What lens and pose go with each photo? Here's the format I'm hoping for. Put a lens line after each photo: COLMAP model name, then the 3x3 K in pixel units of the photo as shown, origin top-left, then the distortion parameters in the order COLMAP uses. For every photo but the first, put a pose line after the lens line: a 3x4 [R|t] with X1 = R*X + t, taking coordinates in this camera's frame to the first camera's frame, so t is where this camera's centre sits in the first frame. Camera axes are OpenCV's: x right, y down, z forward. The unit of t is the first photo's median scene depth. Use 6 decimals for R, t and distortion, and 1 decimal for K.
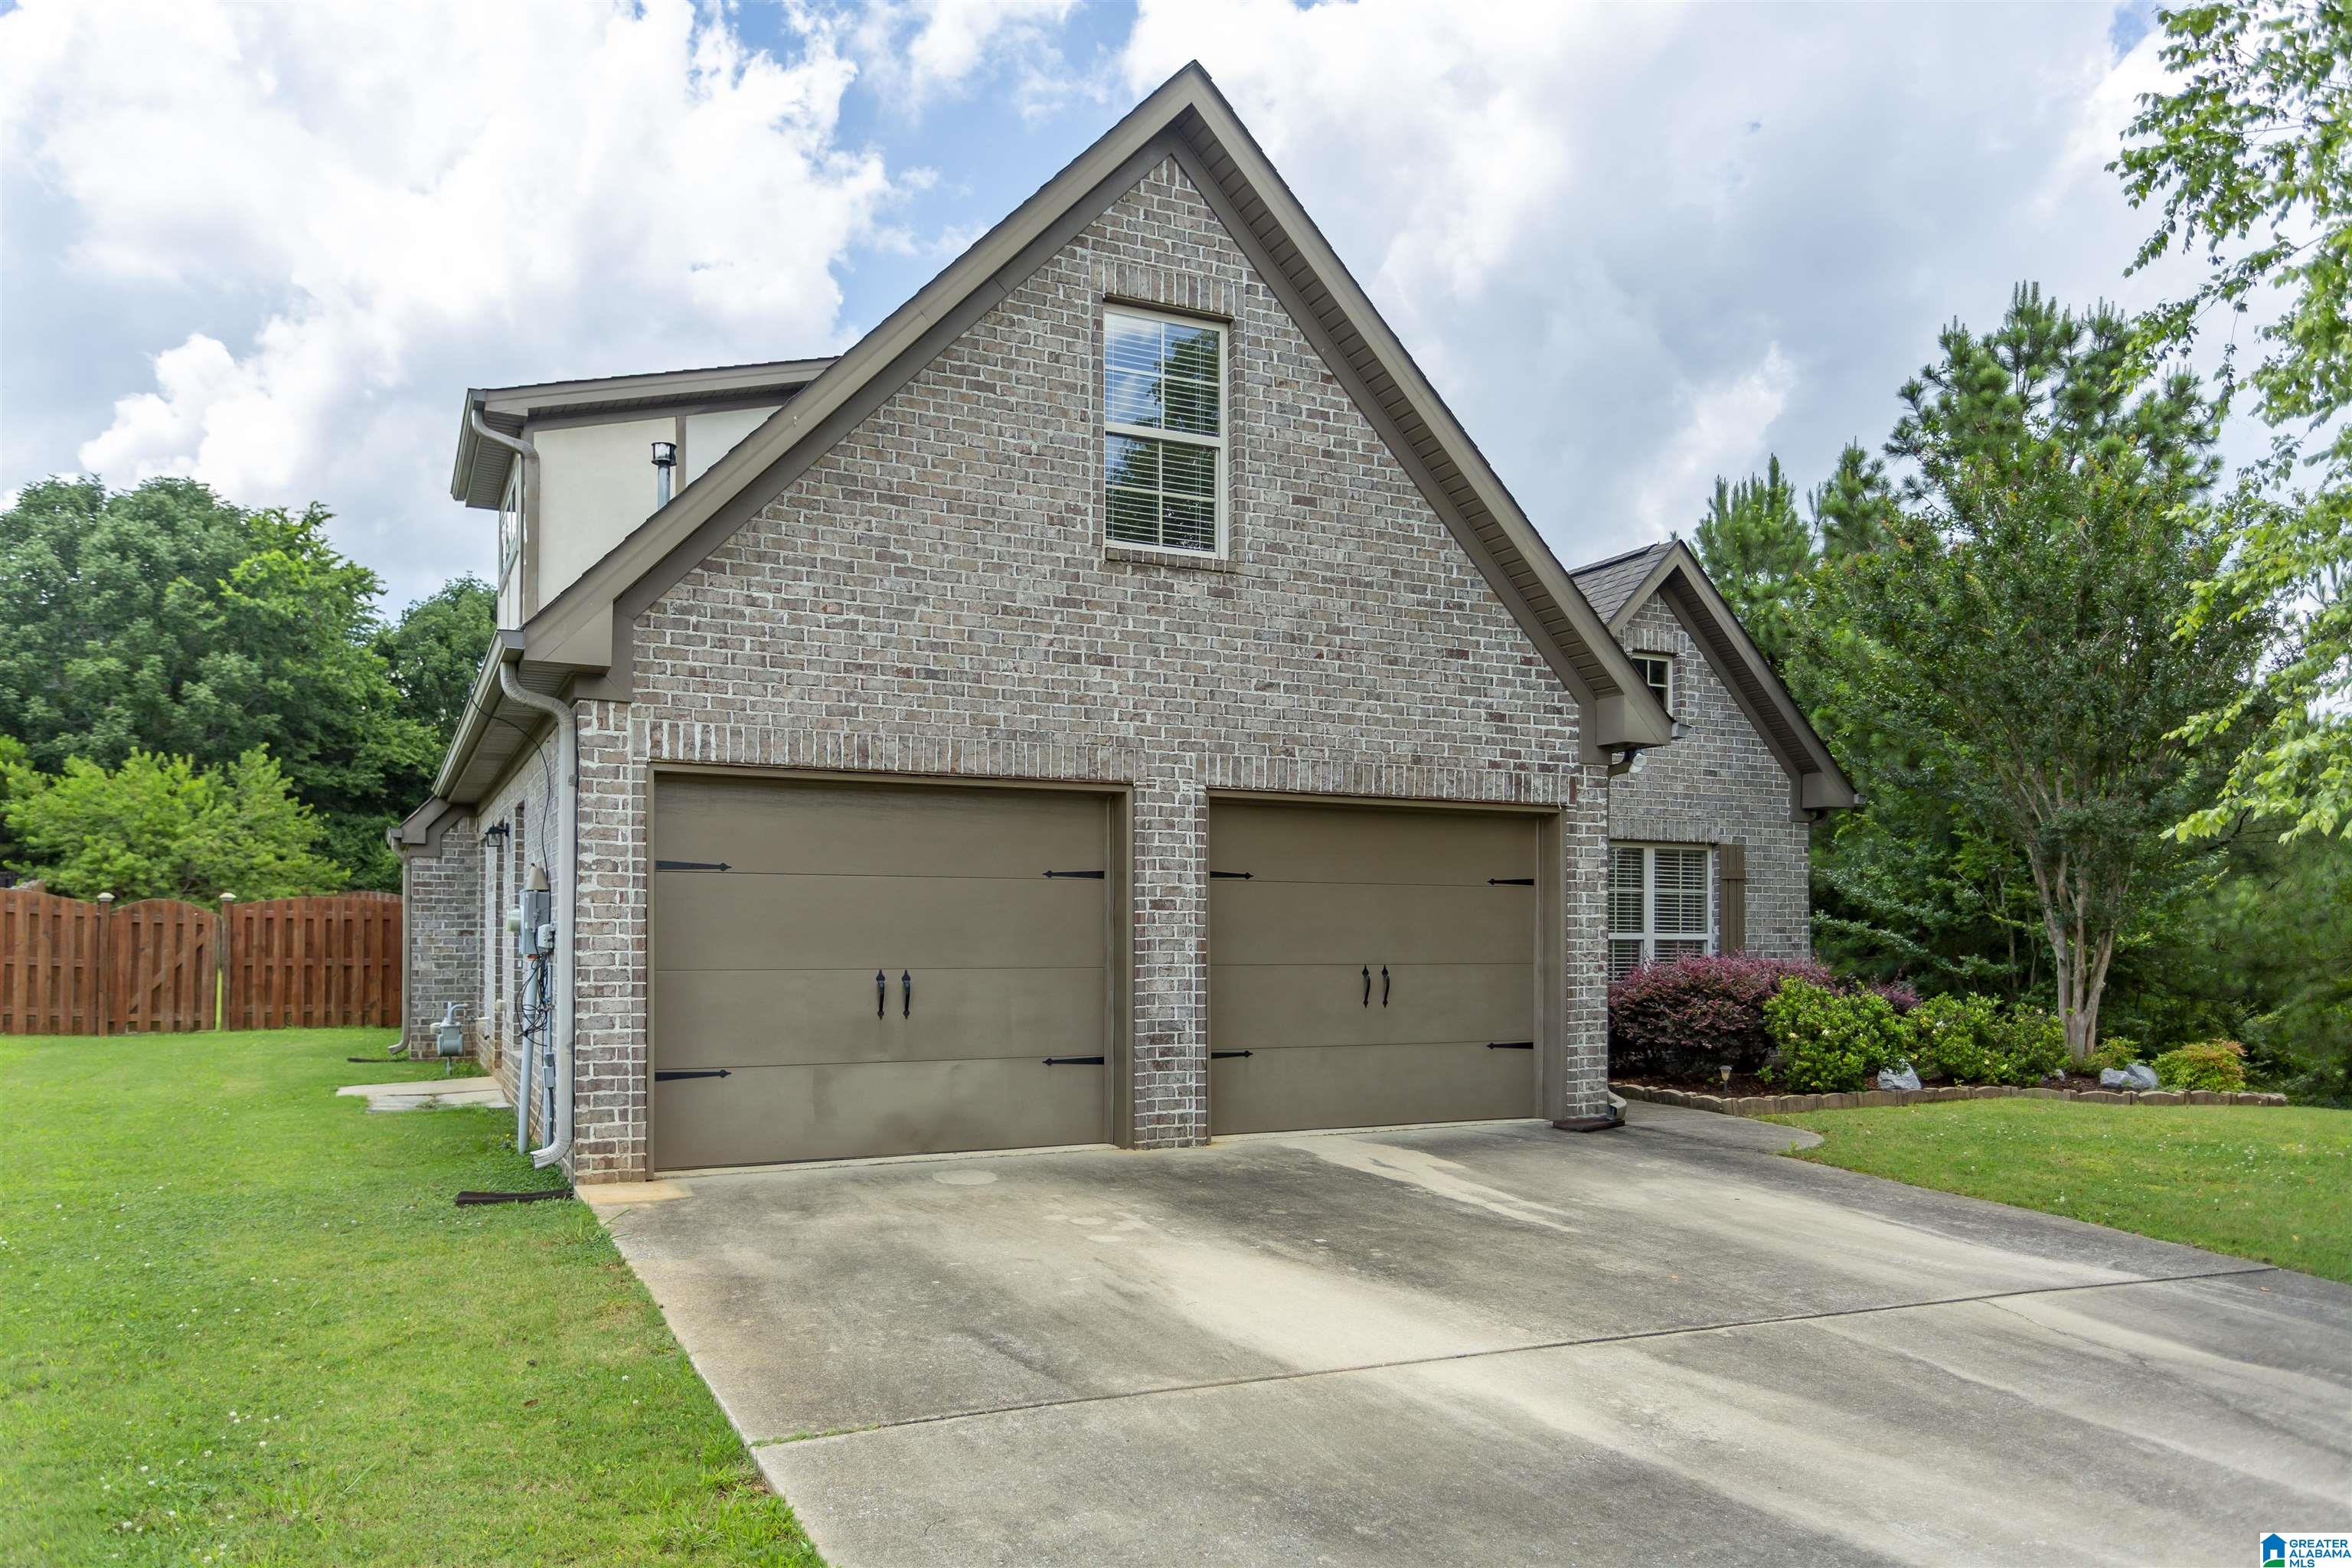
lens RADIAL K [[1553.1, 0, 1133.3], [0, 1553.1, 933.3], [0, 0, 1]] dist [-0.000191, 0.004336]
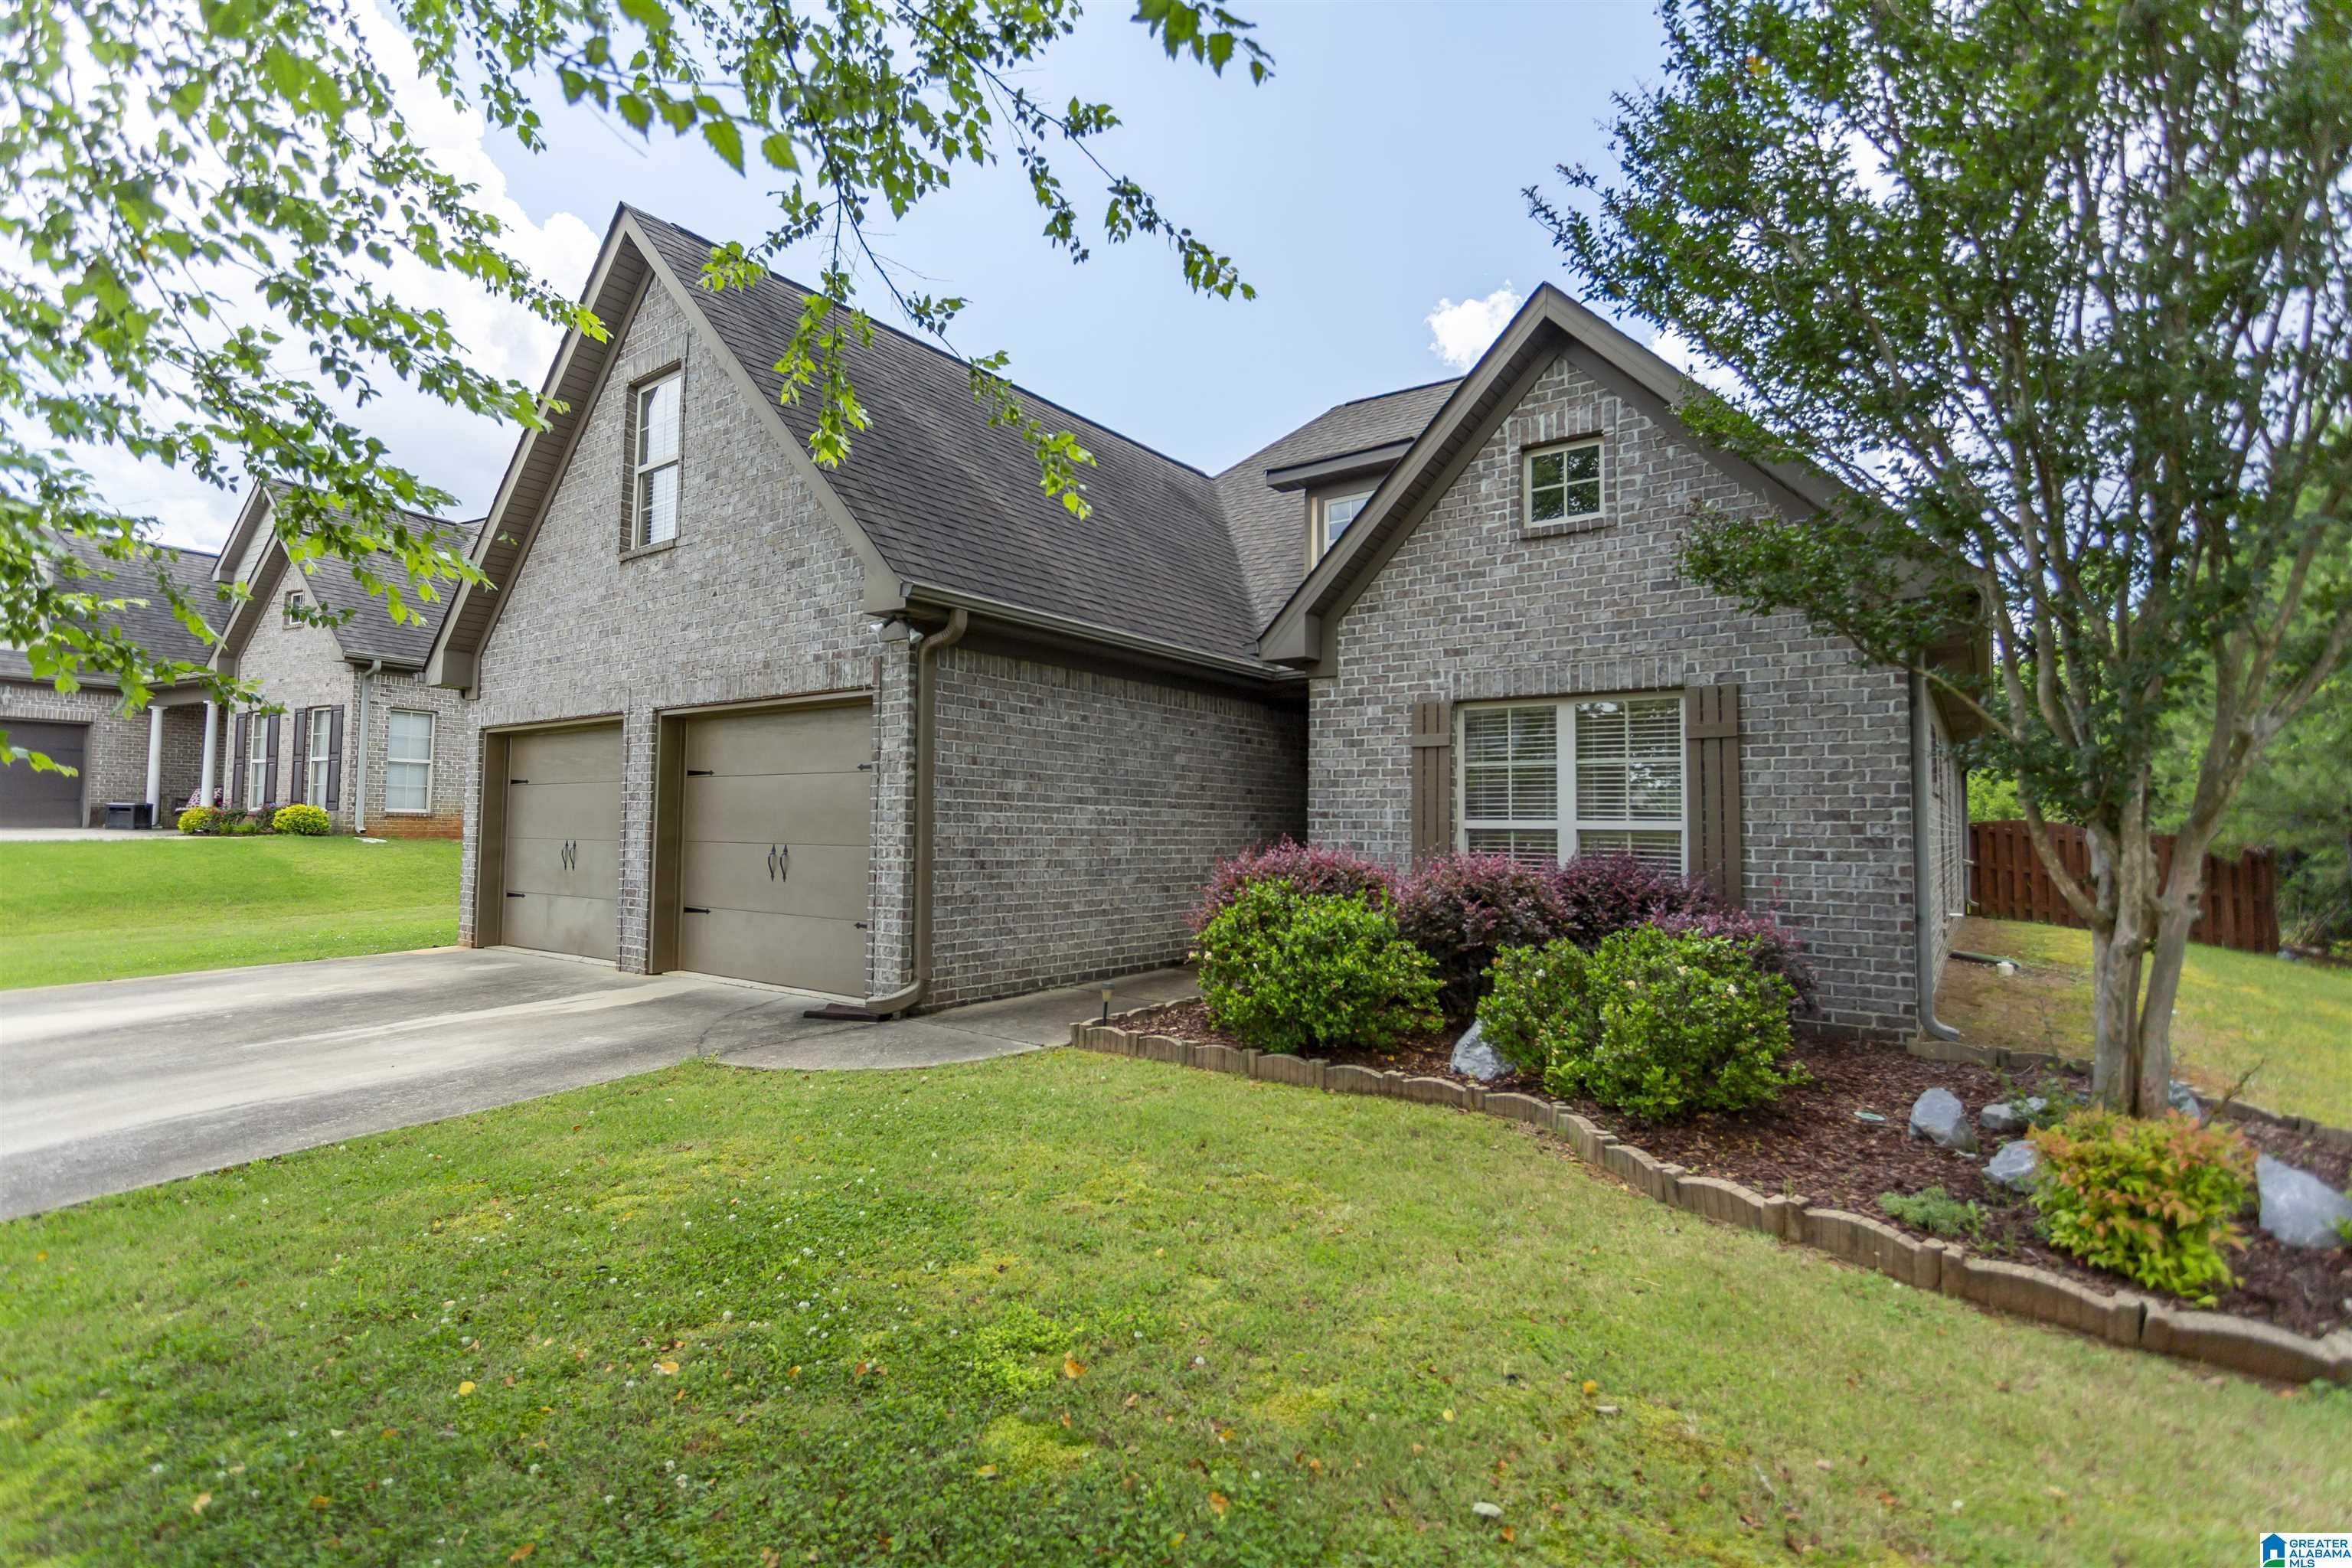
lens RADIAL K [[1117.4, 0, 1173.2], [0, 1117.4, 771.6], [0, 0, 1]] dist [0.003725, 0.002043]
pose [[0.477883, -0.044679, -0.877286, 1.127923], [-0.006261, 0.998507, -0.054263, 0.010446], [0.878401, 0.031425, 0.476890, 0.941389]]
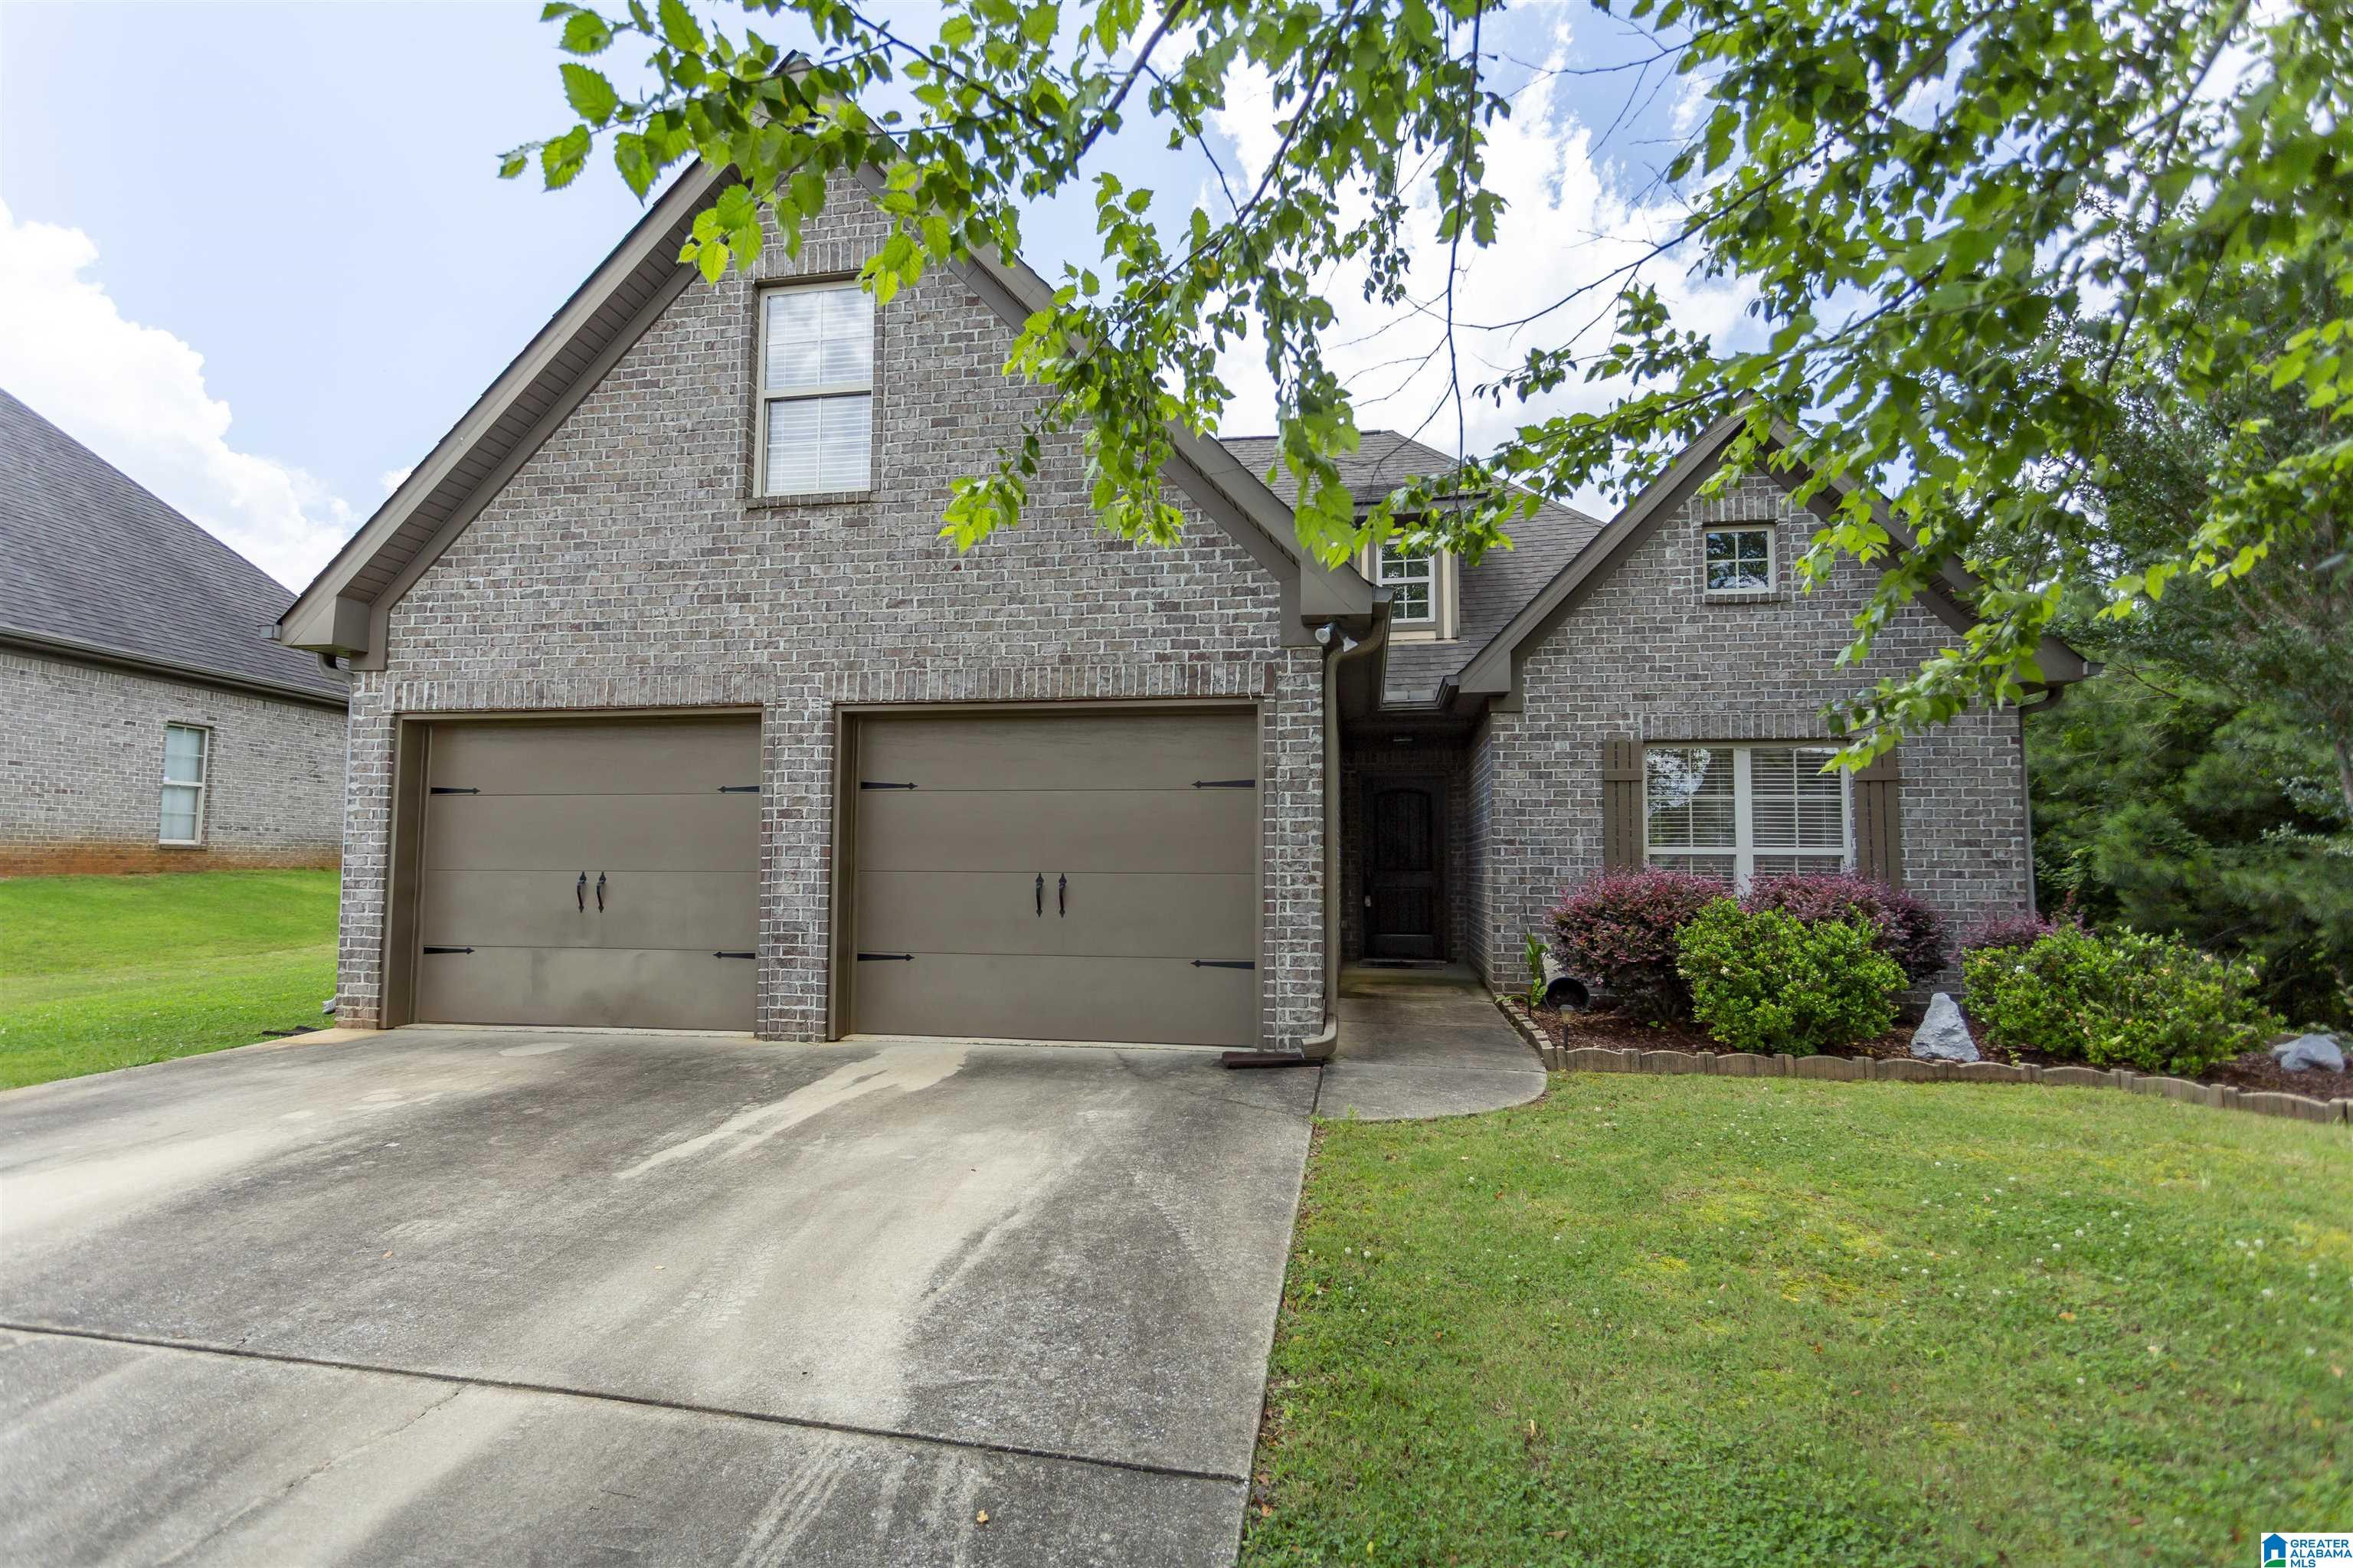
lens RADIAL K [[1117.9, 0, 1183.1], [0, 1117.9, 800.4], [0, 0, 1]] dist [0.003725, 0.002043]
pose [[0.824147, -0.031983, -0.565472, 0.683177], [-0.001833, 0.998248, -0.059134, 0.017812], [0.566373, 0.049772, 0.822645, 0.510807]]
